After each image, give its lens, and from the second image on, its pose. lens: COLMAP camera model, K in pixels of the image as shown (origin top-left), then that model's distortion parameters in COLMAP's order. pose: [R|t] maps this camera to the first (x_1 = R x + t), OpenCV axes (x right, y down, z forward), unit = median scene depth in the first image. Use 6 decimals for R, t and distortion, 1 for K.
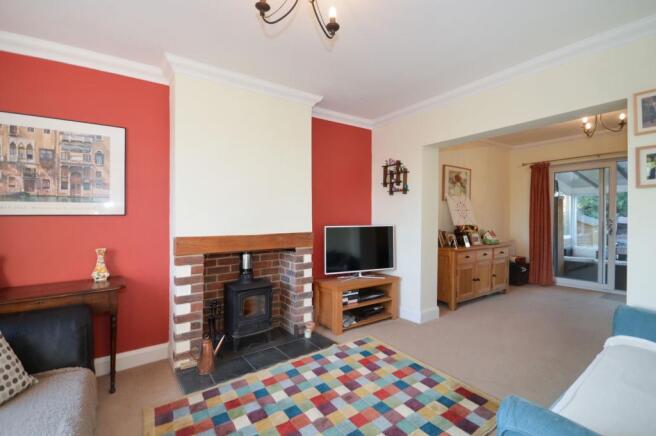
lens RADIAL K [[298.9, 0, 328.0], [0, 298.9, 218.0], [0, 0, 1]] dist [-0.001328, -0.000246]
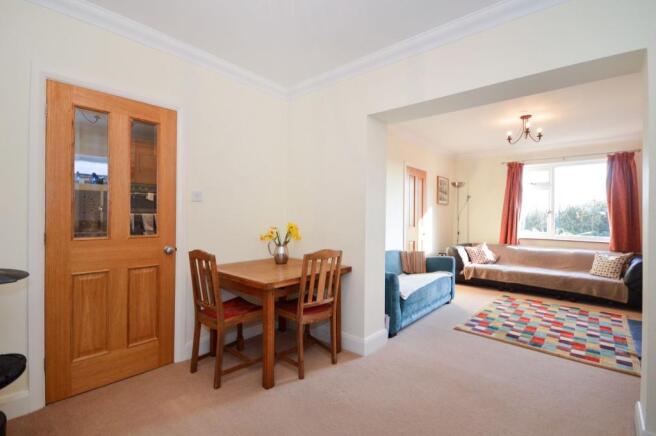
lens RADIAL K [[298.9, 0, 328.0], [0, 298.9, 218.0], [0, 0, 1]] dist [-0.001328, -0.000246]
pose [[-0.976648, -0.011551, -0.214533, 1.487799], [-0.015315, 0.999756, 0.015890, 0.006989], [0.214297, 0.018804, -0.976587, 2.177209]]
